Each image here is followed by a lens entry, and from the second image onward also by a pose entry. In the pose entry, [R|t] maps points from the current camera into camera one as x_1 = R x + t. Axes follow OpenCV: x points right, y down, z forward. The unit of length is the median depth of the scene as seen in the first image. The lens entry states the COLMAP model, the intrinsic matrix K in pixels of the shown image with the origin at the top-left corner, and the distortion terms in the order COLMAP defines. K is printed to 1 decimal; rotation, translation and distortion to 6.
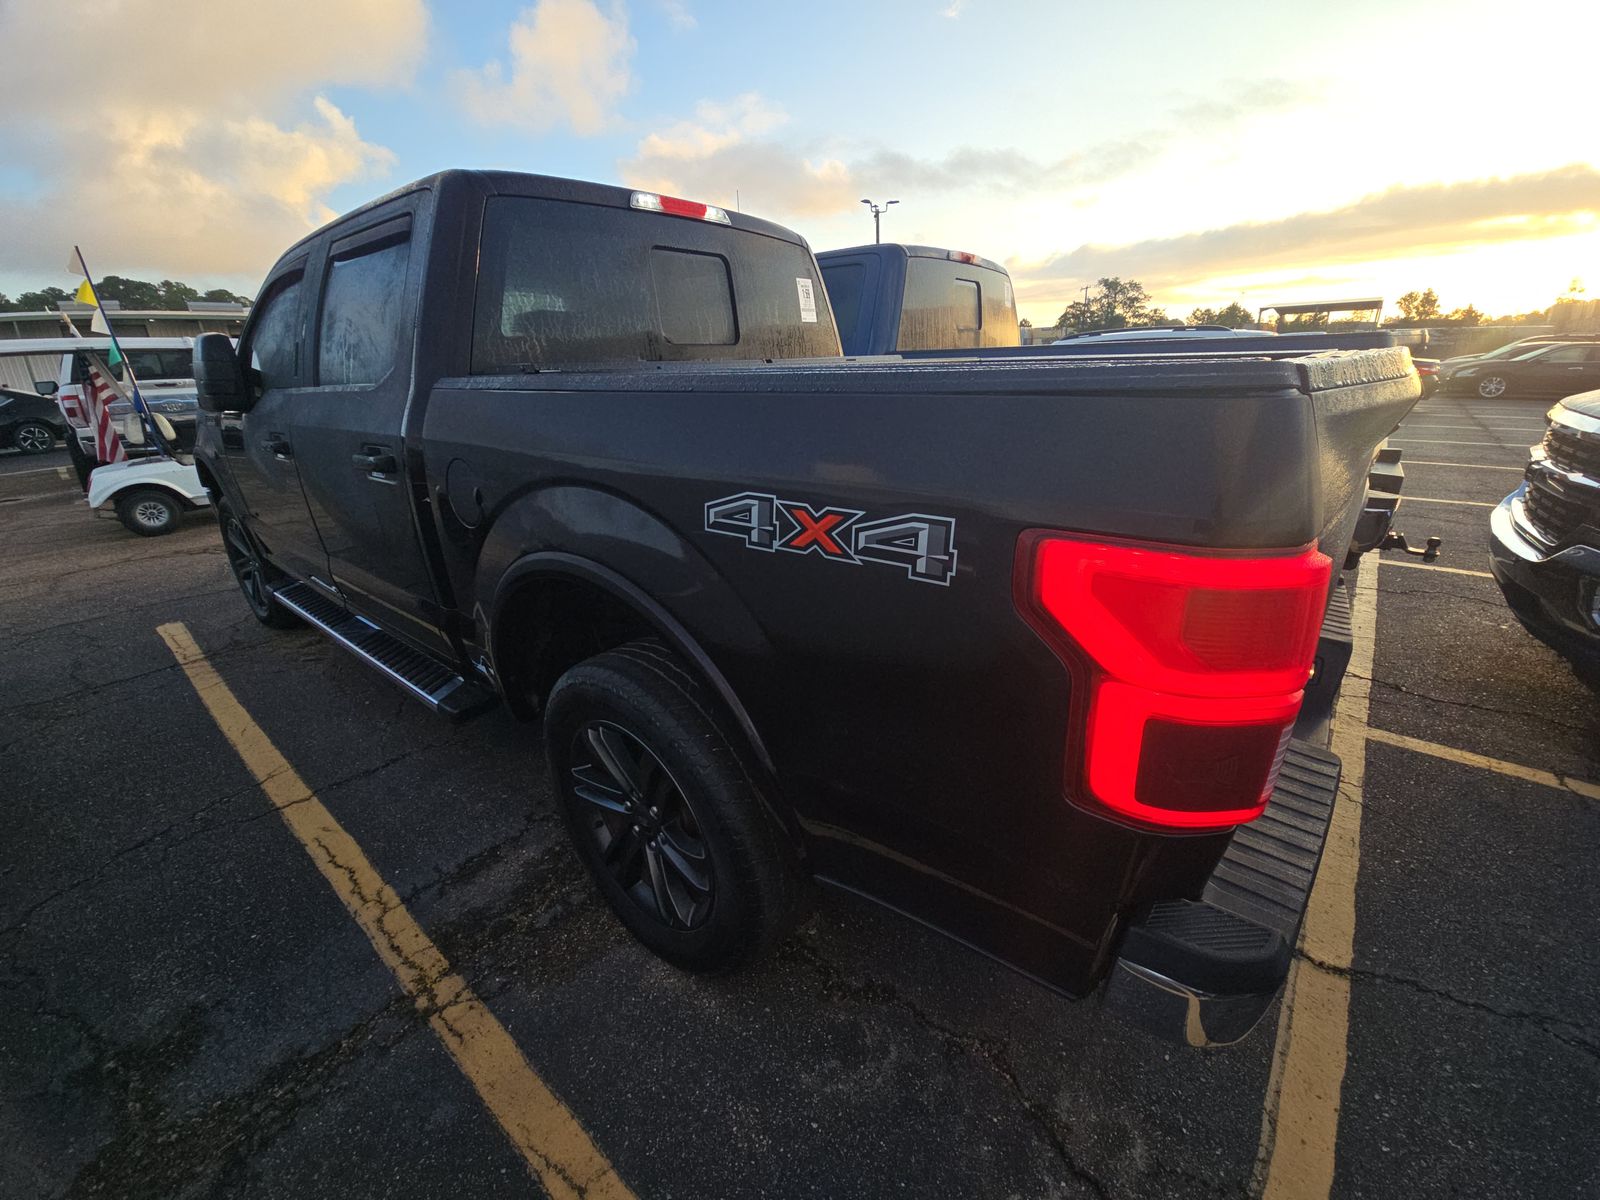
lens RADIAL K [[660.2, 0, 800.0], [0, 660.2, 600.0], [0, 0, 1]] dist [-0.010993, 0.000069]
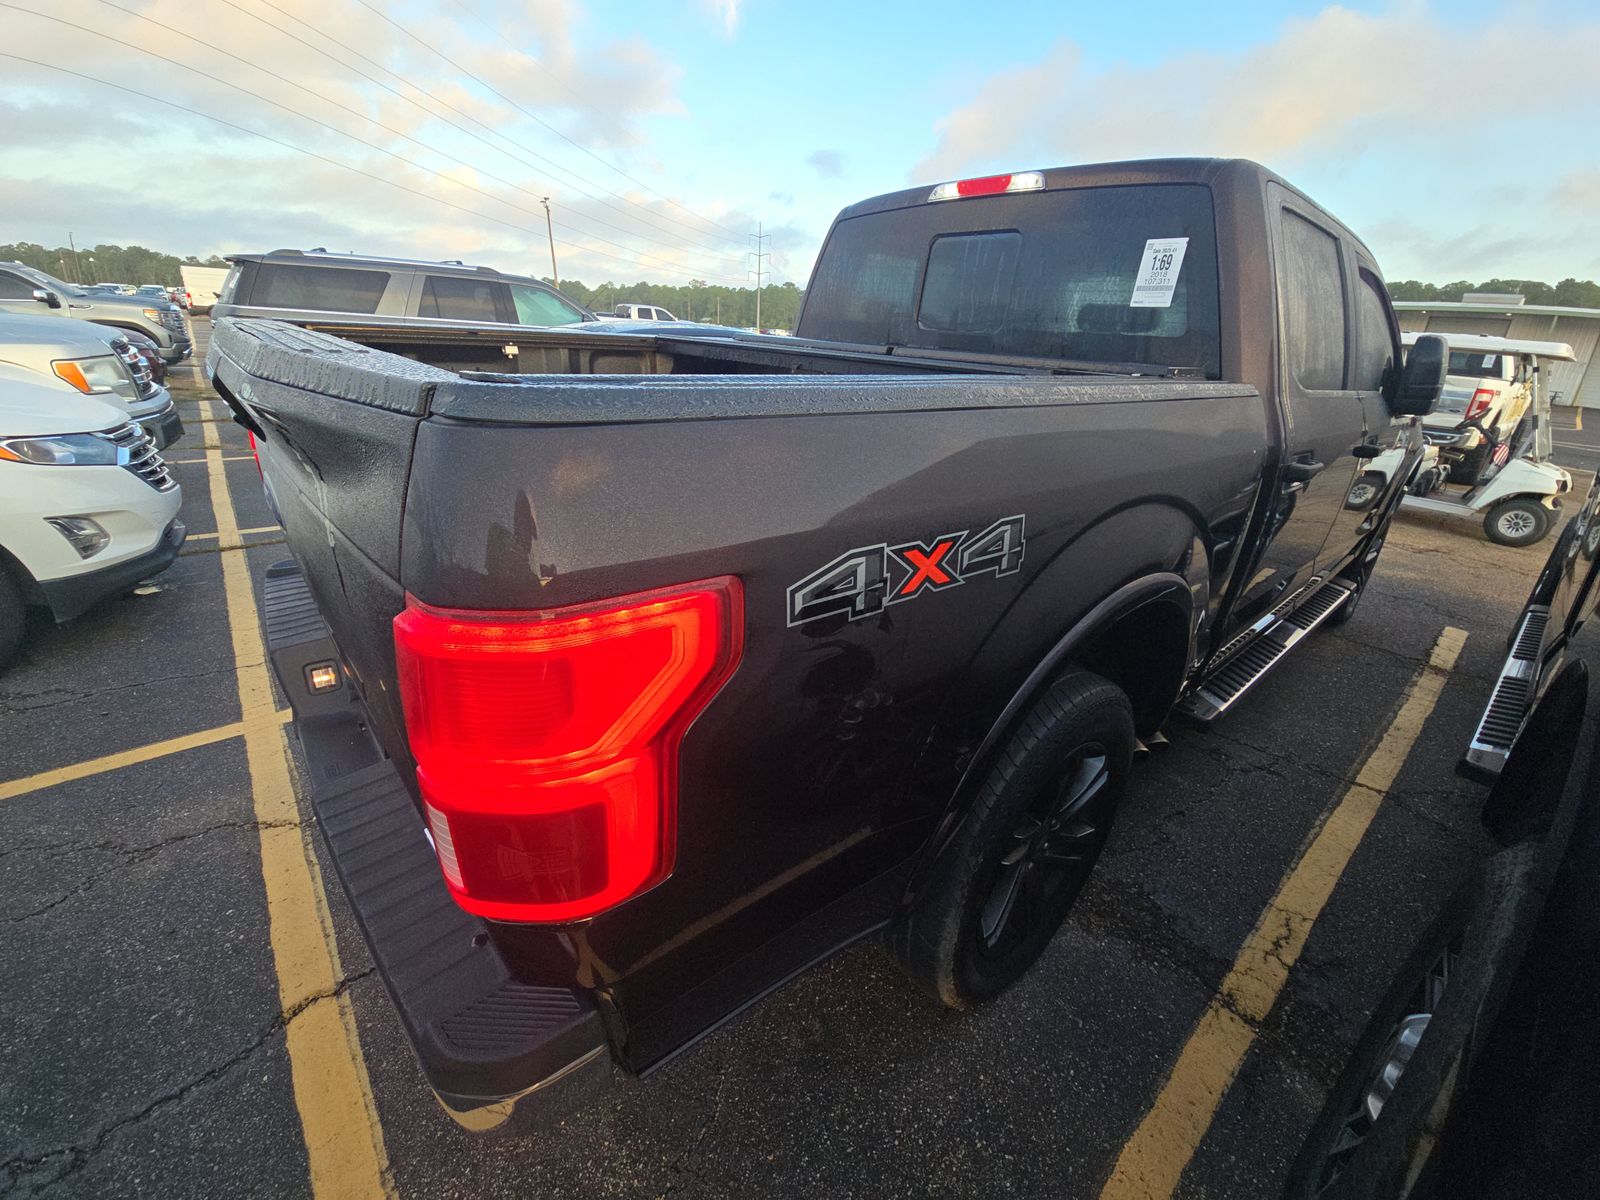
lens RADIAL K [[660.2, 0, 800.0], [0, 660.2, 600.0], [0, 0, 1]] dist [-0.010993, 0.000069]
pose [[-0.168849, 0.387169, -0.906416, 1.313339], [-0.382975, 0.821591, 0.422278, -0.566329], [0.908196, 0.418436, 0.009551, 1.391610]]
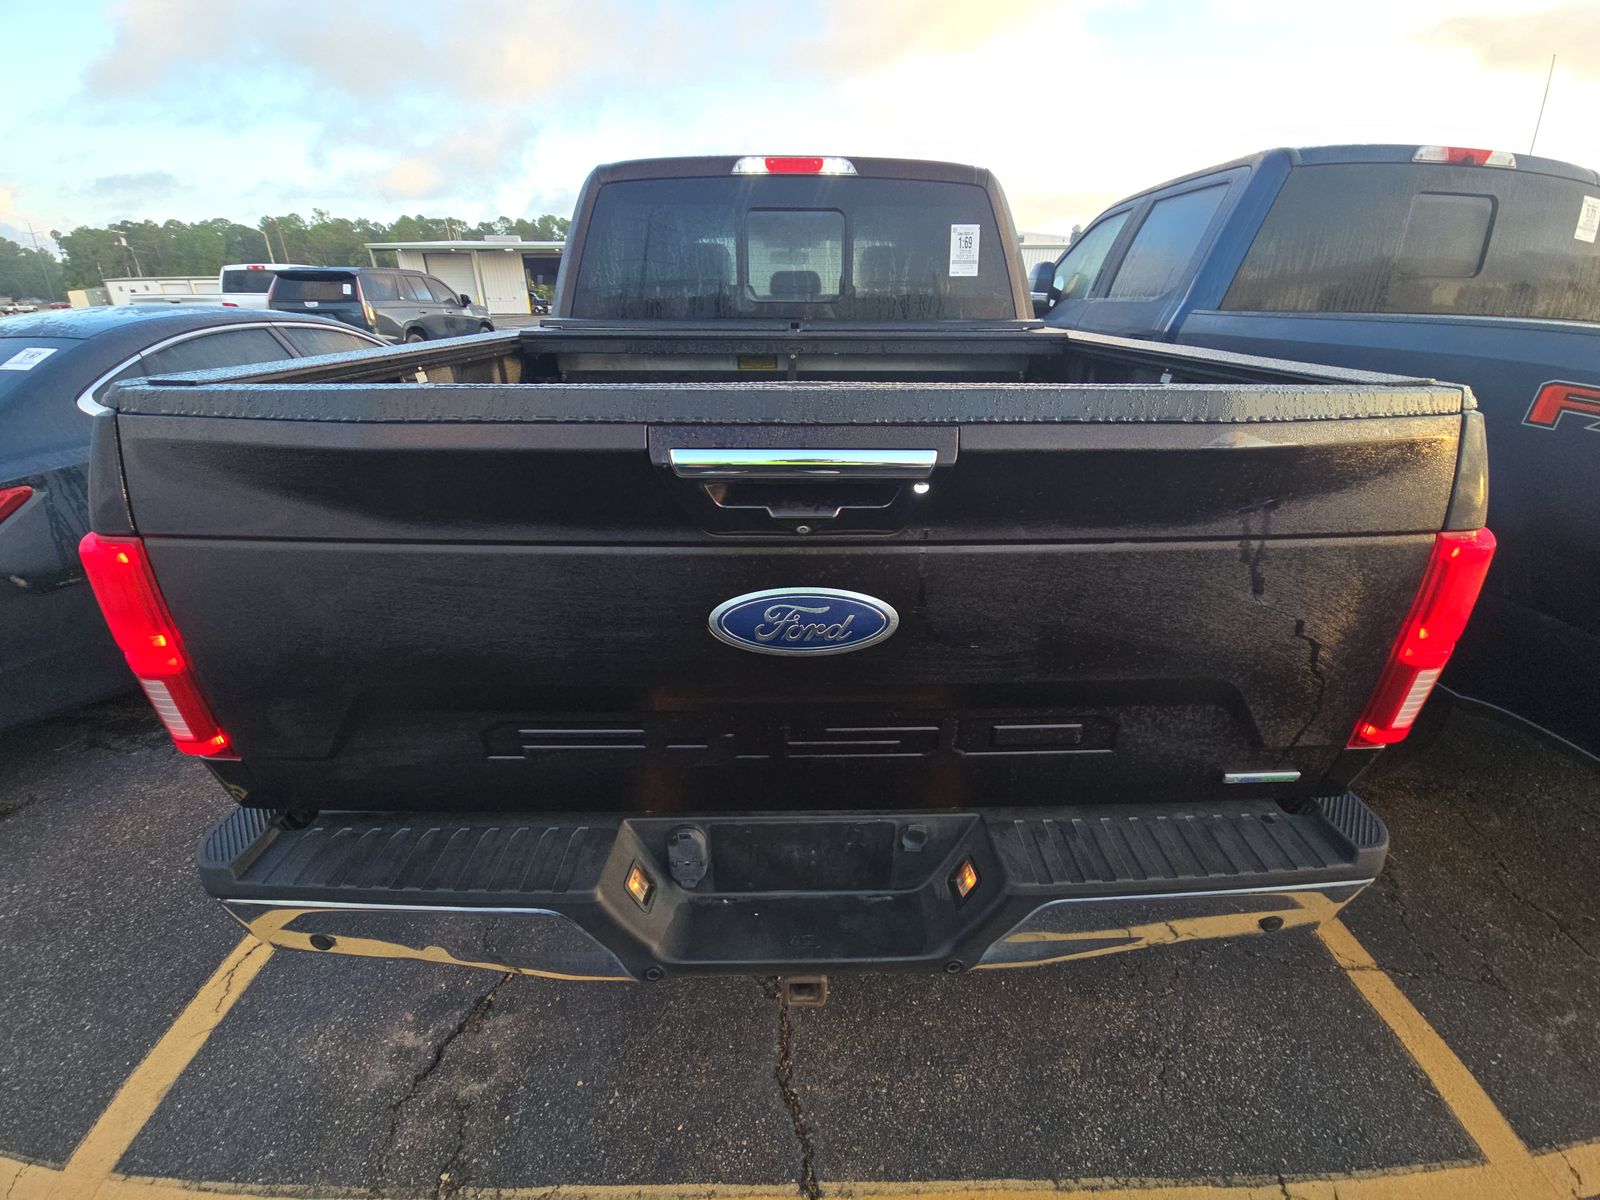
lens RADIAL K [[660.2, 0, 800.0], [0, 660.2, 600.0], [0, 0, 1]] dist [-0.010993, 0.000069]
pose [[0.649277, 0.342483, -0.679076, 1.056537], [-0.278232, 0.937940, 0.207014, -0.242344], [0.707832, 0.054531, 0.704273, 0.445718]]
